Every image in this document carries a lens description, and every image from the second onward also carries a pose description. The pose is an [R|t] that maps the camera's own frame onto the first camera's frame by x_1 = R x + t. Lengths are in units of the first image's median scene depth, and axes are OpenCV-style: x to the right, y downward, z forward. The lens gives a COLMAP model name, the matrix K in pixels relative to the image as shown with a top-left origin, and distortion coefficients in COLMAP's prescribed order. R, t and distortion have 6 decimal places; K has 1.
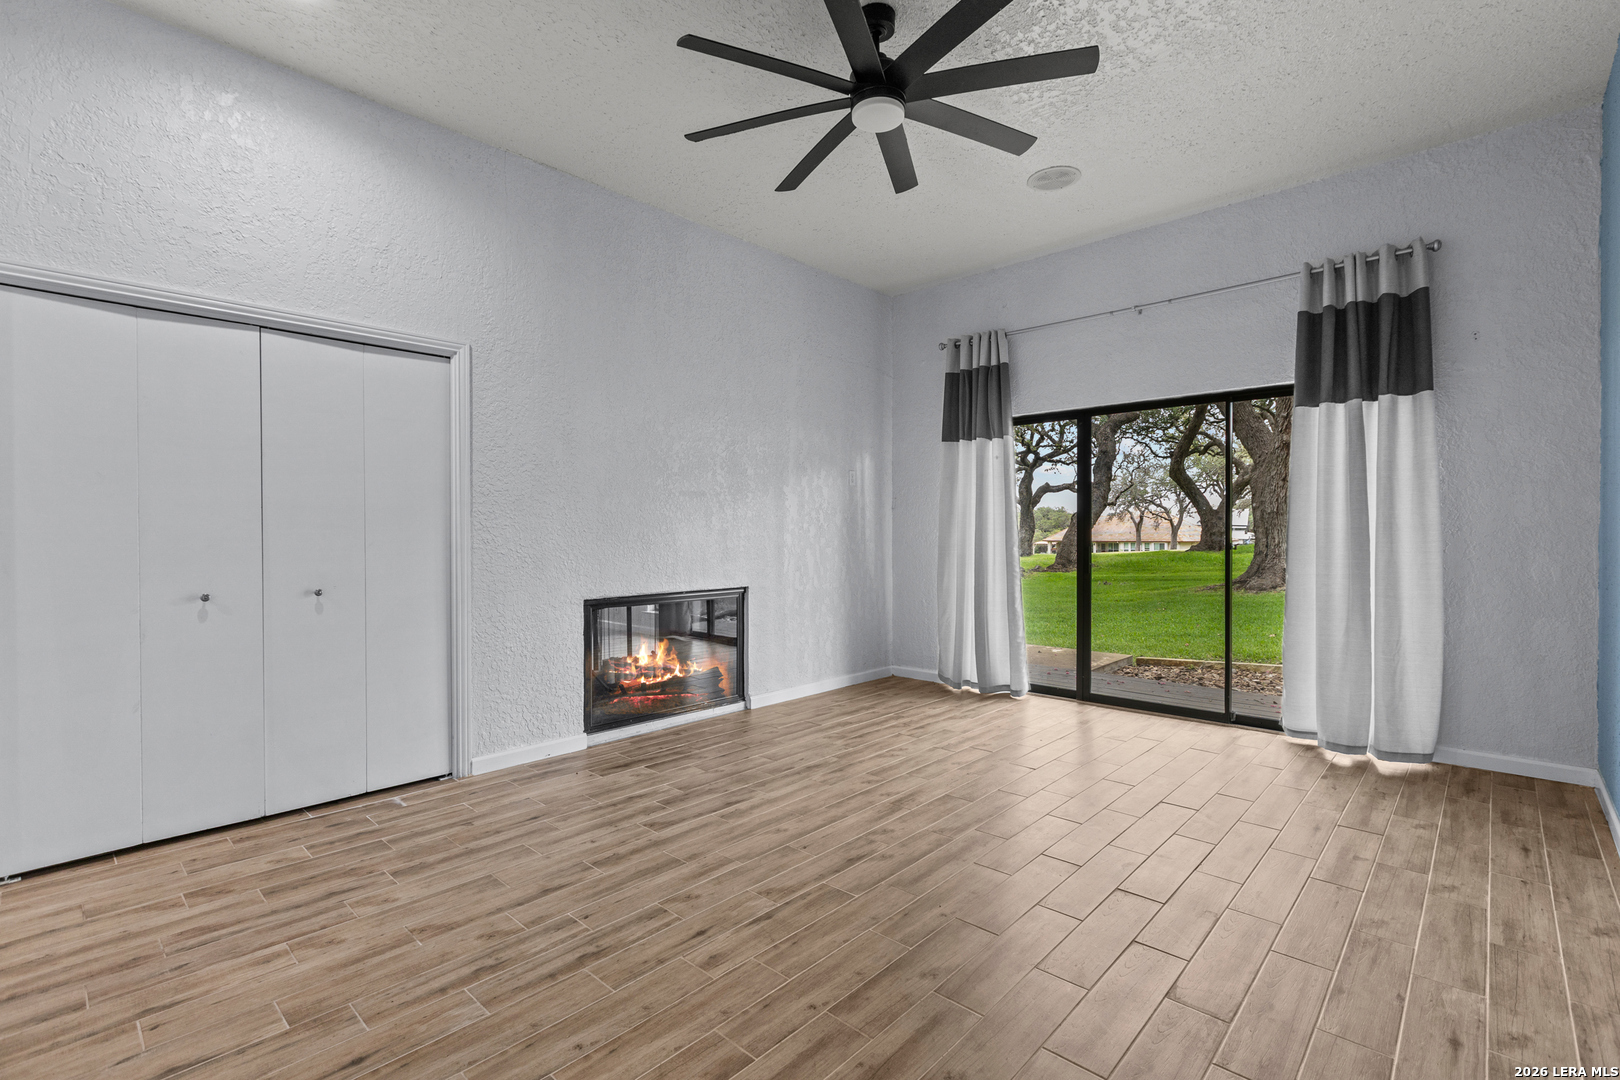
lens RADIAL K [[714.9, 0, 809.6], [0, 714.9, 529.0], [0, 0, 1]] dist [0.000948, 0.000136]
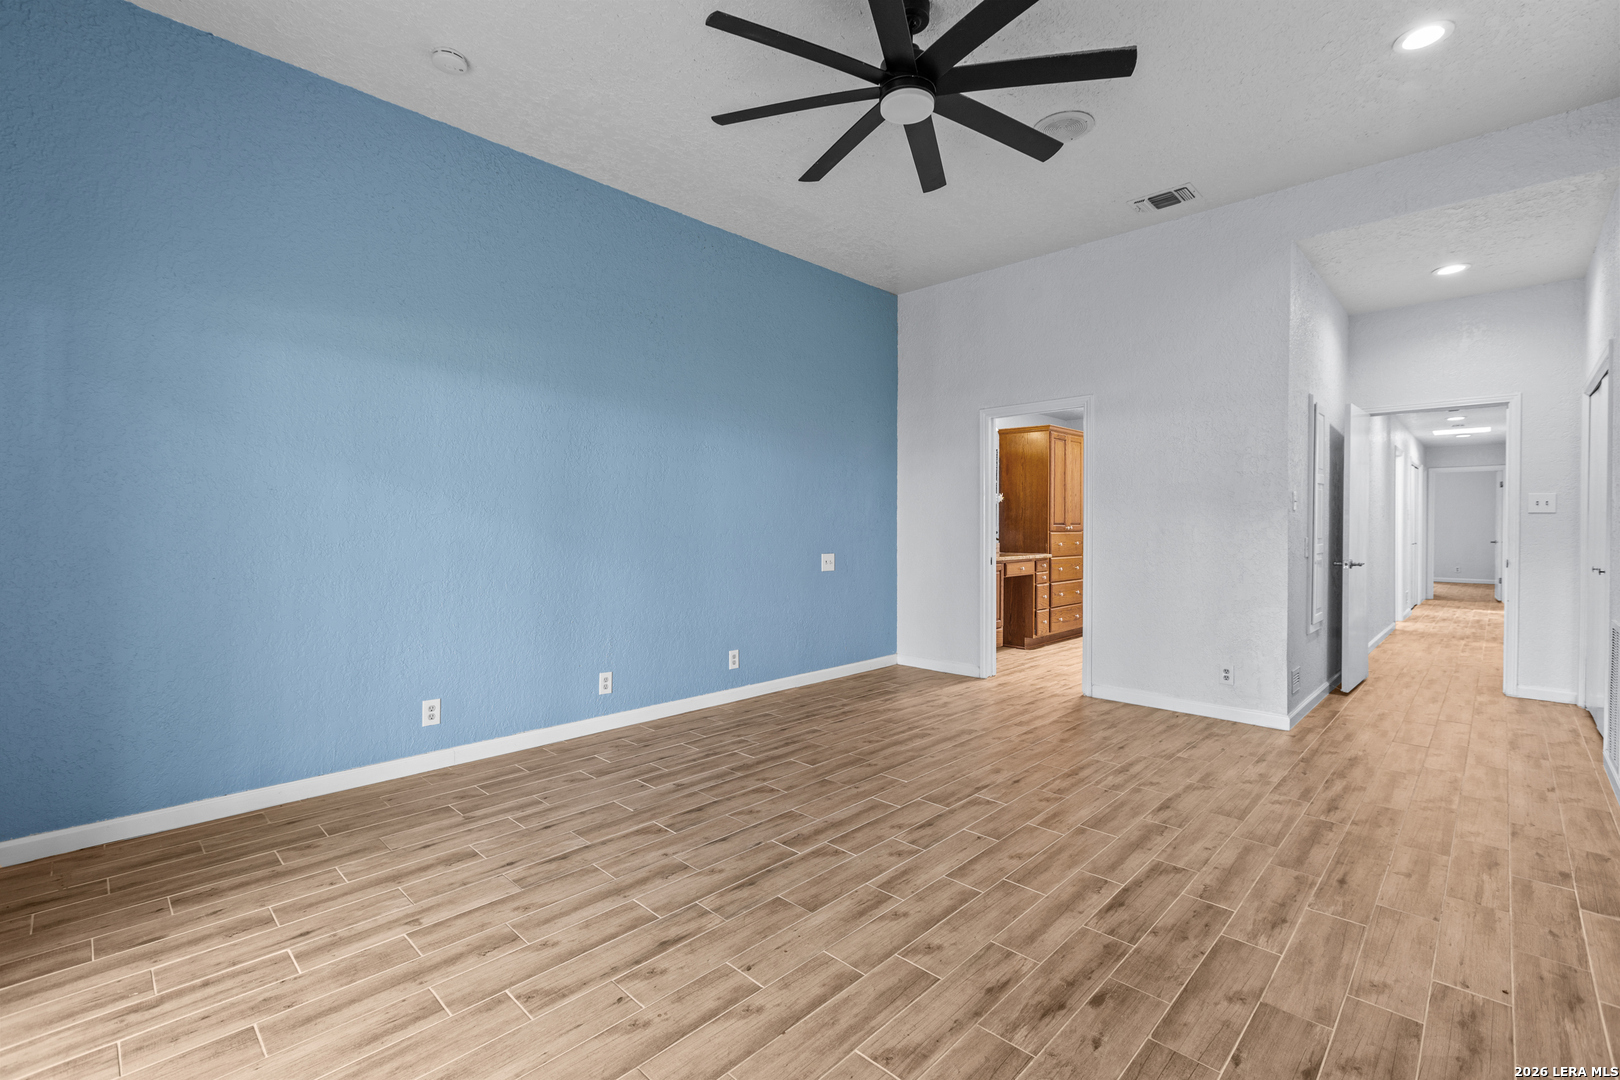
lens RADIAL K [[714.9, 0, 809.6], [0, 714.9, 529.0], [0, 0, 1]] dist [0.000948, 0.000136]
pose [[-0.999980, 0.000005, 0.006294, 0.218003], [0.000025, 0.999995, 0.003096, 0.010952], [-0.006294, 0.003096, -0.999975, 1.948599]]
